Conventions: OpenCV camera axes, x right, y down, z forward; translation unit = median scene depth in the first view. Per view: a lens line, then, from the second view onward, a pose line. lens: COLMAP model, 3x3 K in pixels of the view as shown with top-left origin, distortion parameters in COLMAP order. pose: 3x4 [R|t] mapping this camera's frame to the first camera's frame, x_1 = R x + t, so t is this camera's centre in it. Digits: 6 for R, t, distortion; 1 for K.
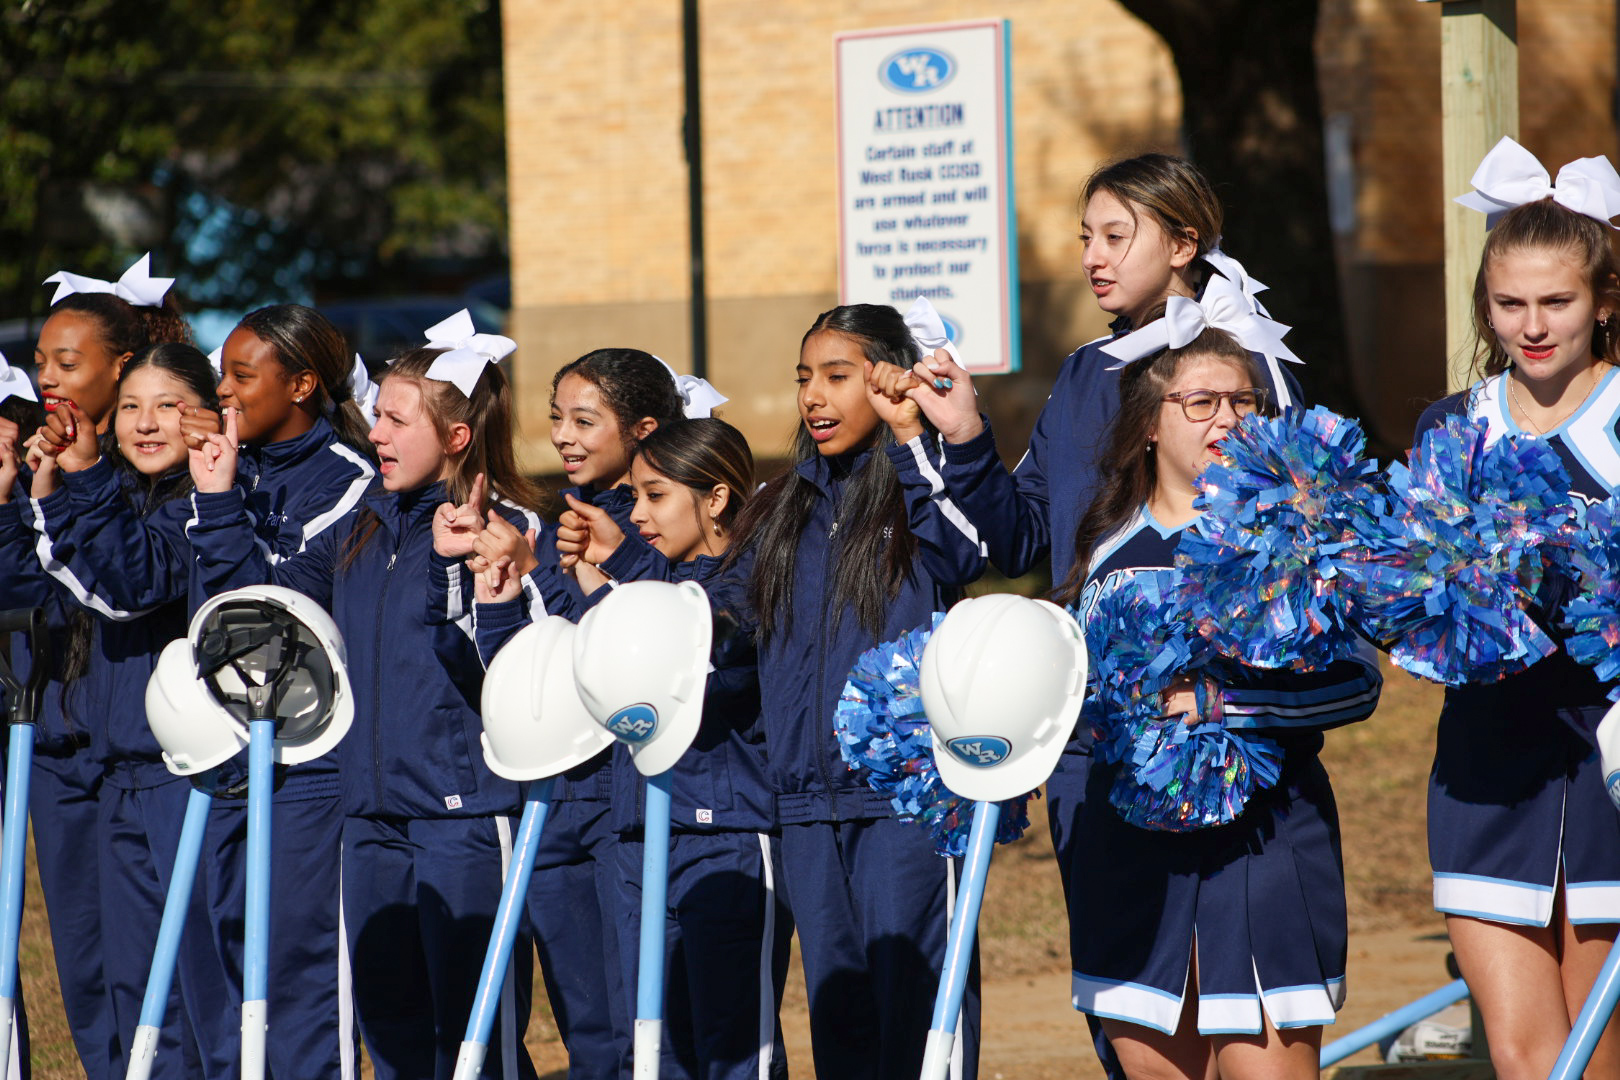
lens RADIAL K [[7624.9, 0, 810.0], [0, 7624.9, 540.0], [0, 0, 1]] dist [1.171605, 9.767770]
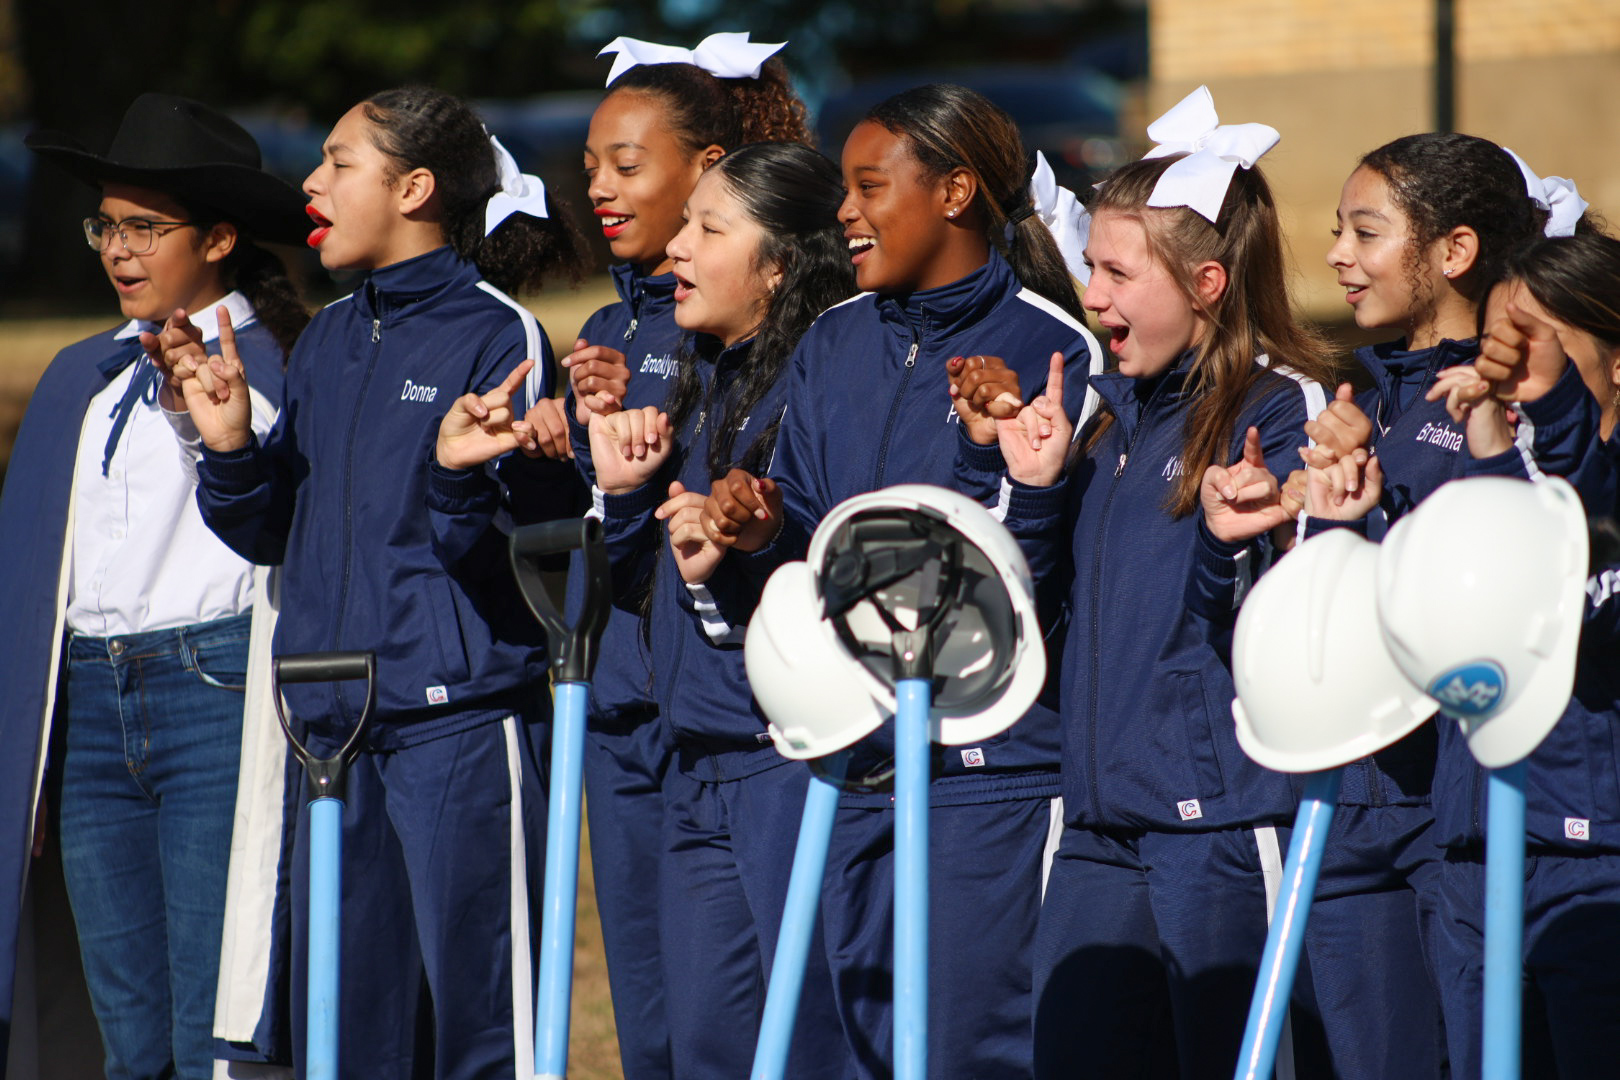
lens RADIAL K [[2309.5, 0, 809.5], [0, 2309.5, 543.0], [0, 0, 1]] dist [0.006633, 0.013673]
pose [[0.972330, -0.010373, -0.233381, -0.031612], [0.004538, 0.999664, -0.025525, 0.016360], [0.233568, 0.023759, 0.972050, 0.794356]]
